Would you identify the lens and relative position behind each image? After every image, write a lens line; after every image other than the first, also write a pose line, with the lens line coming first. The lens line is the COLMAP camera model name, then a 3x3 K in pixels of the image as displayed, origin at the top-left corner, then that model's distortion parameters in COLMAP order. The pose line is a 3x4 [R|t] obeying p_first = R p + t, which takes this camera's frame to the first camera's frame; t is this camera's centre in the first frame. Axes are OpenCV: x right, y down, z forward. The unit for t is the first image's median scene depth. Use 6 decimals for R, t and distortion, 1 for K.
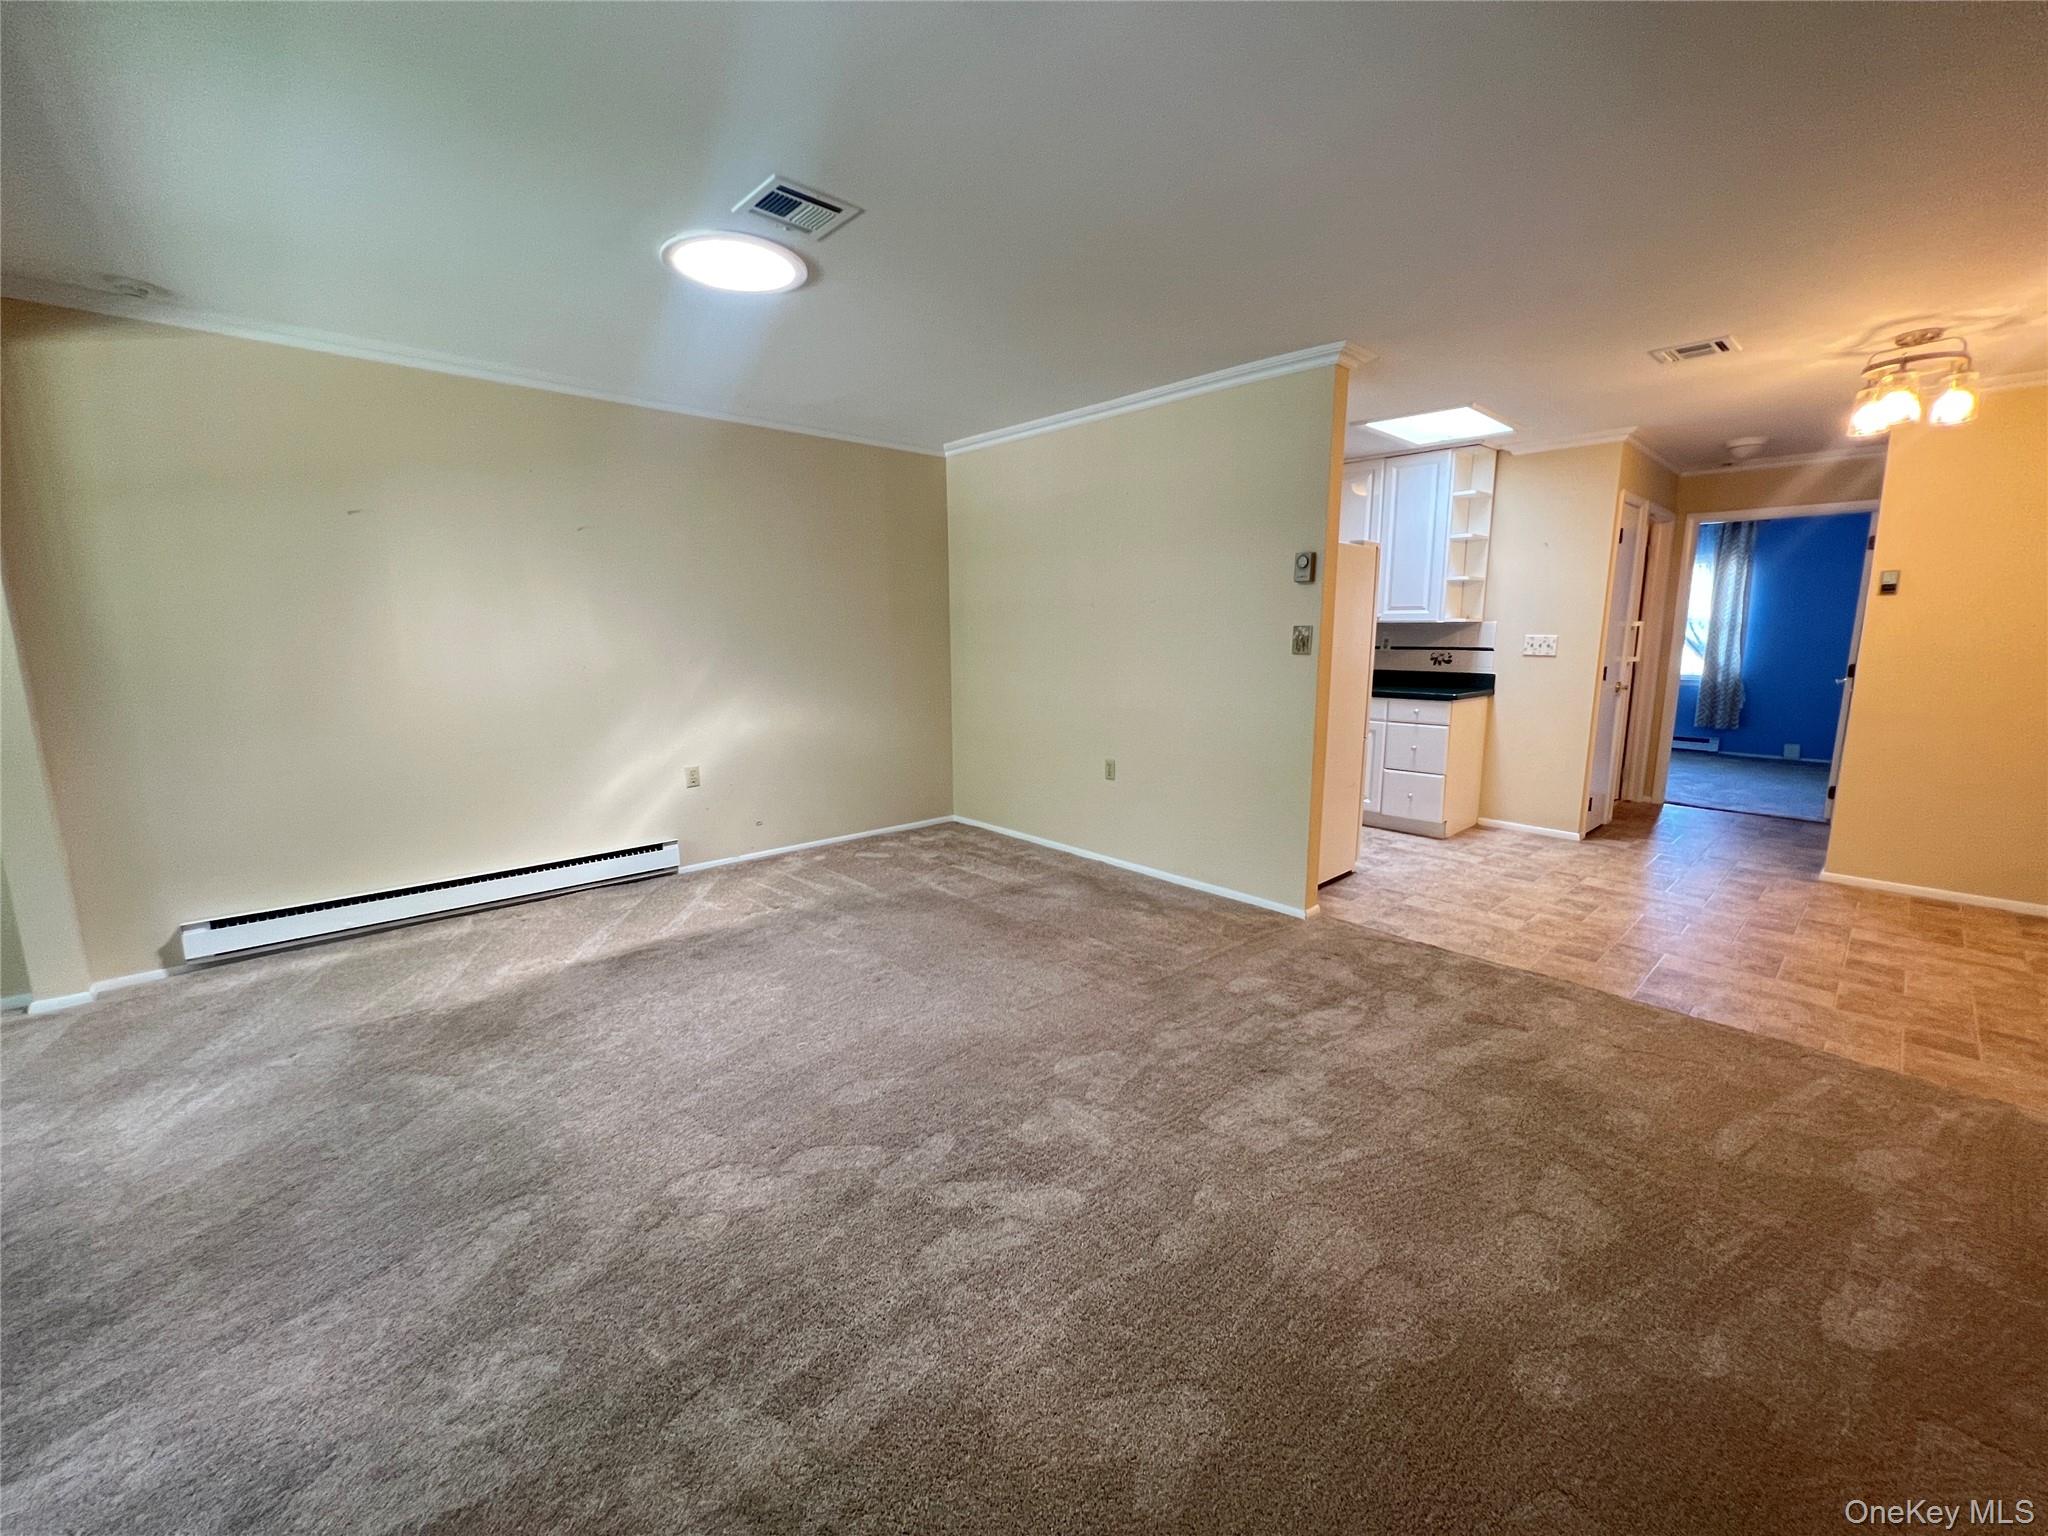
lens RADIAL K [[817.4, 0, 1027.2], [0, 817.4, 761.7], [0, 0, 1]] dist [-0.001204, 0.000205]
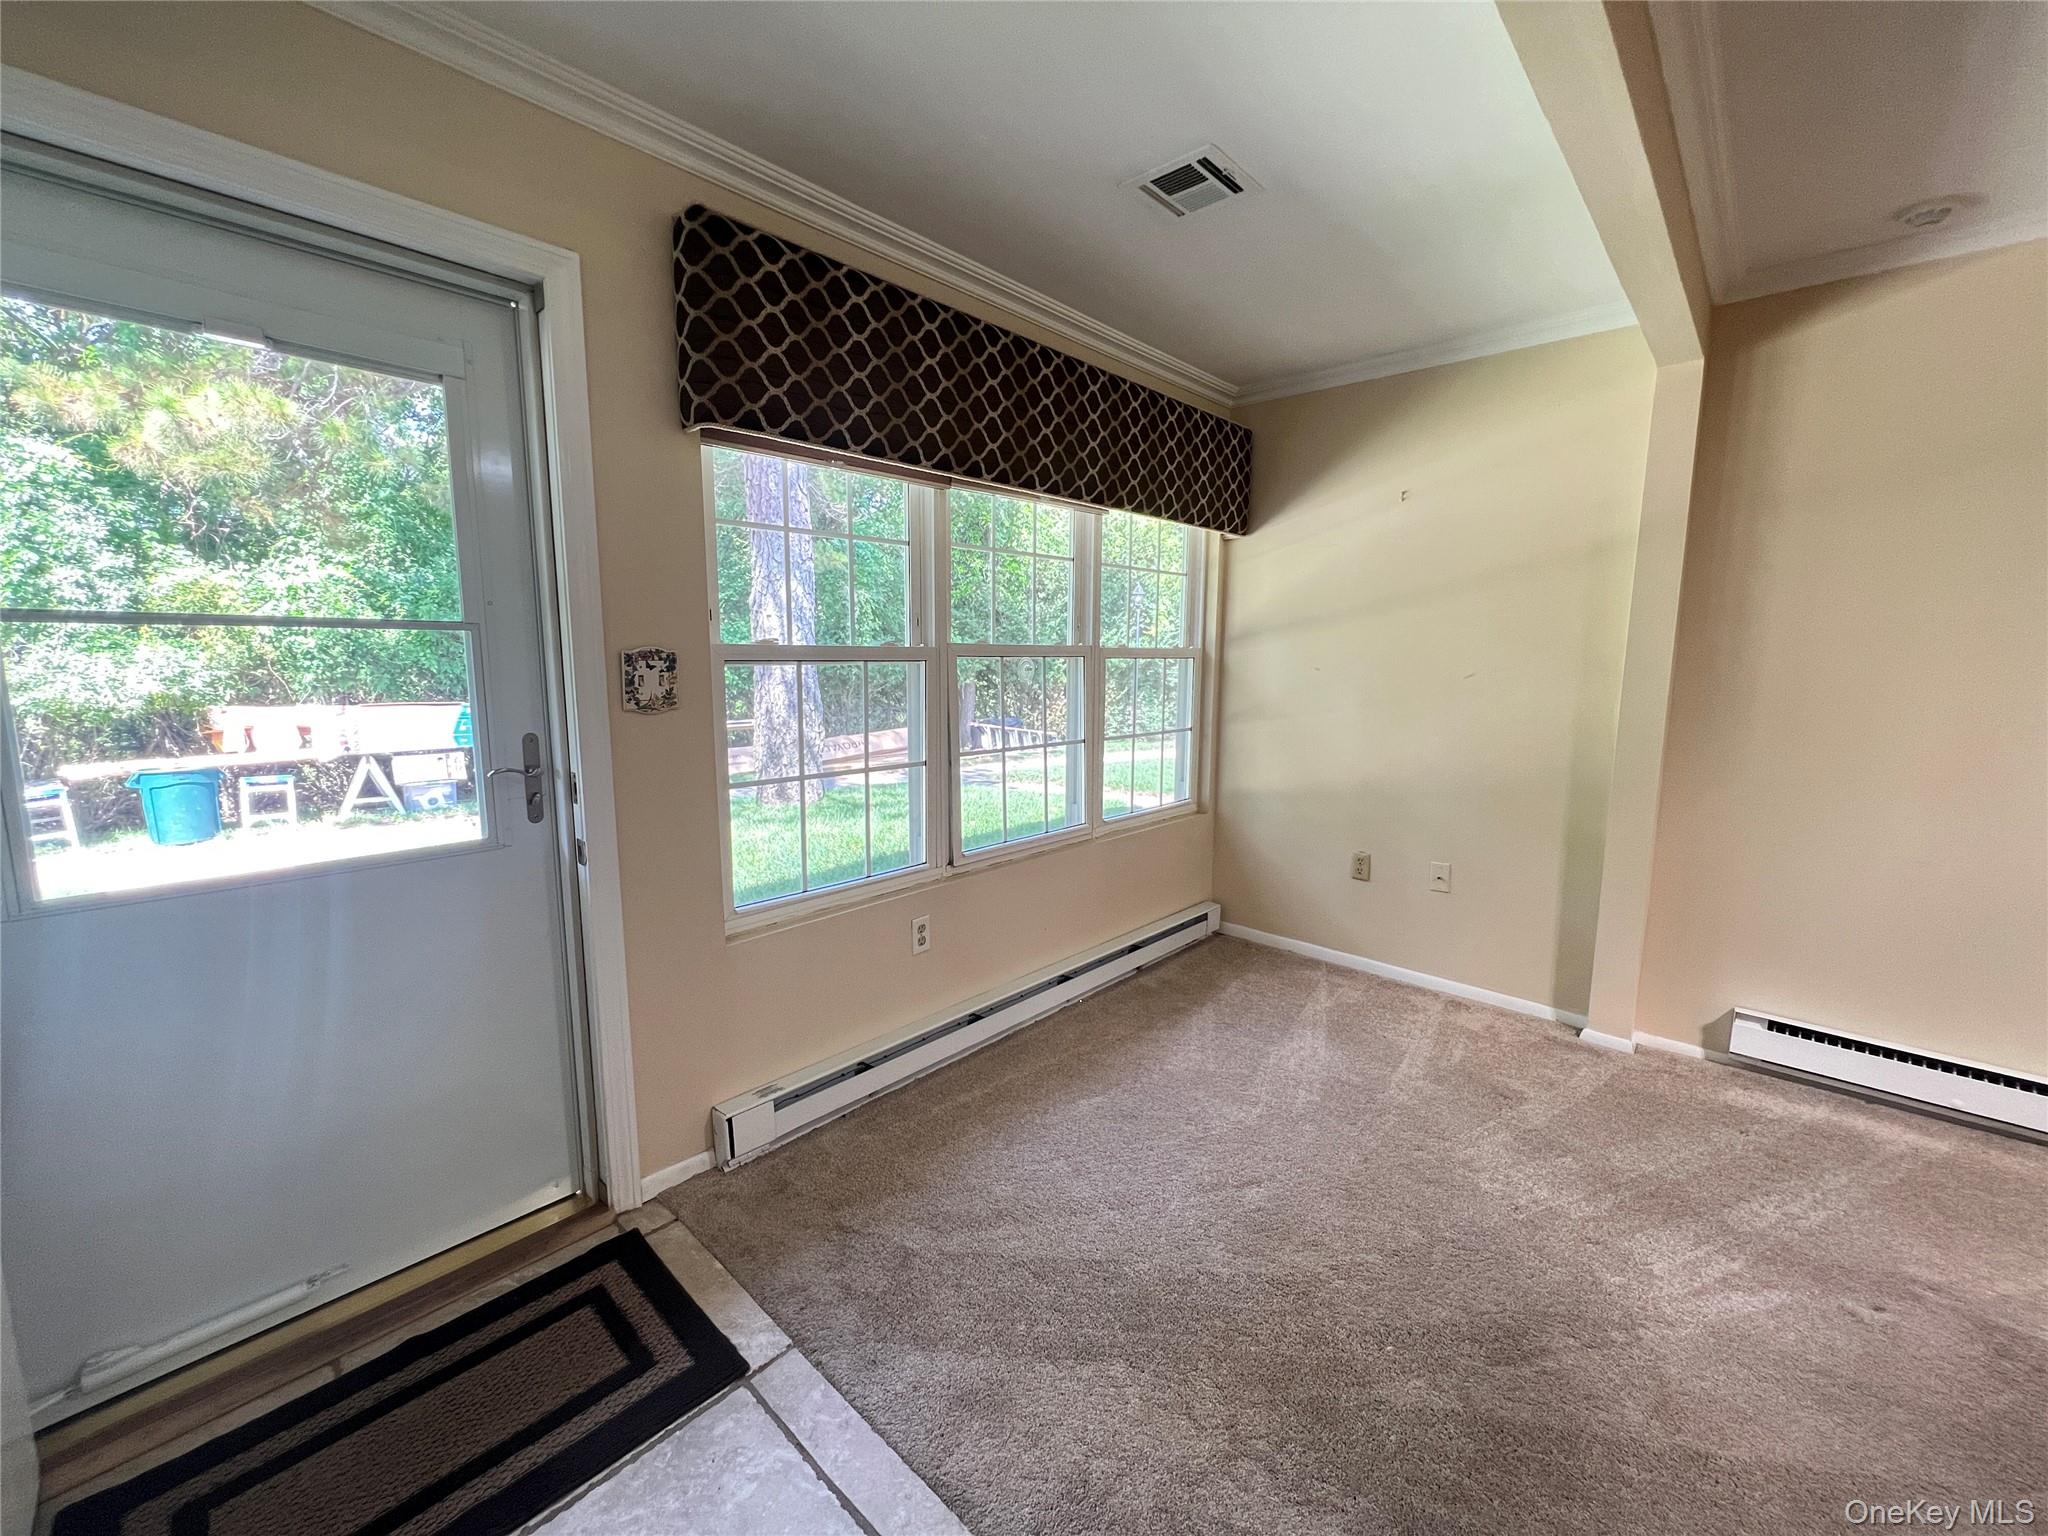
lens RADIAL K [[817.4, 0, 1022.7], [0, 817.4, 761.9], [0, 0, 1]] dist [-0.001204, 0.000205]
pose [[0.079994, 0.135499, -0.987543, -0.210631], [-0.169706, 0.978105, 0.120457, -0.018263], [0.982243, 0.157956, 0.101238, 0.108190]]
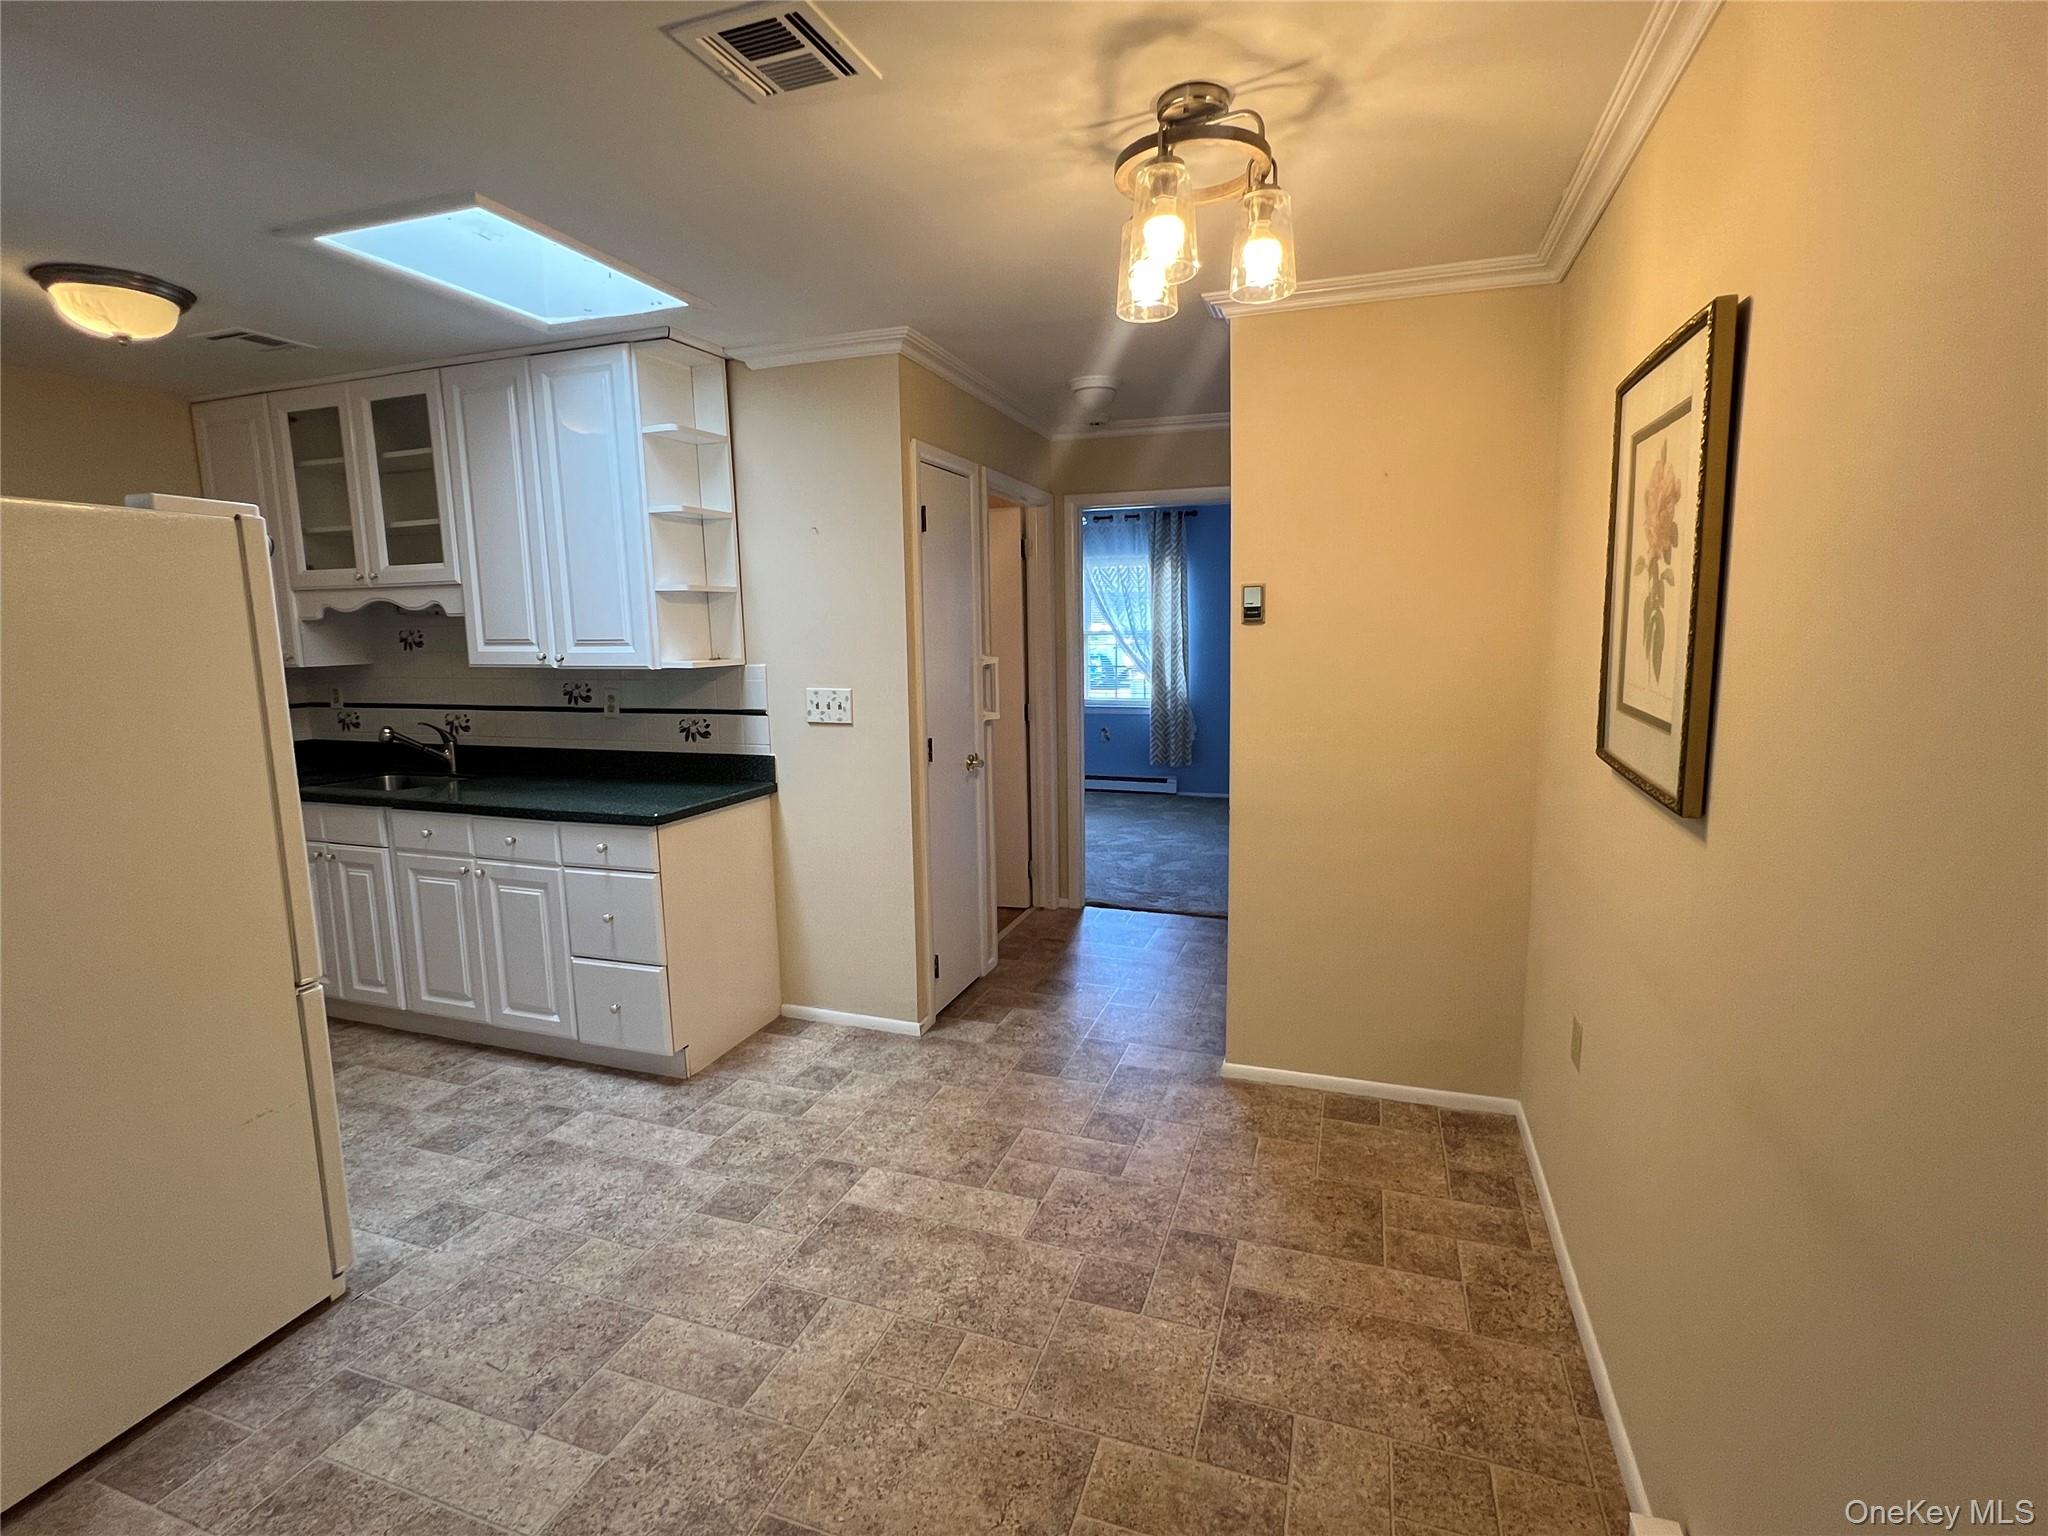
lens RADIAL K [[985.9, 0, 1015.8], [0, 985.9, 769.9], [0, 0, 1]] dist [0.004150, -0.001968]
pose [[0.883140, -0.079886, 0.462258, 0.523802], [0.090379, 0.995907, -0.000560, -0.106421], [-0.460322, 0.042273, 0.886745, 0.411768]]
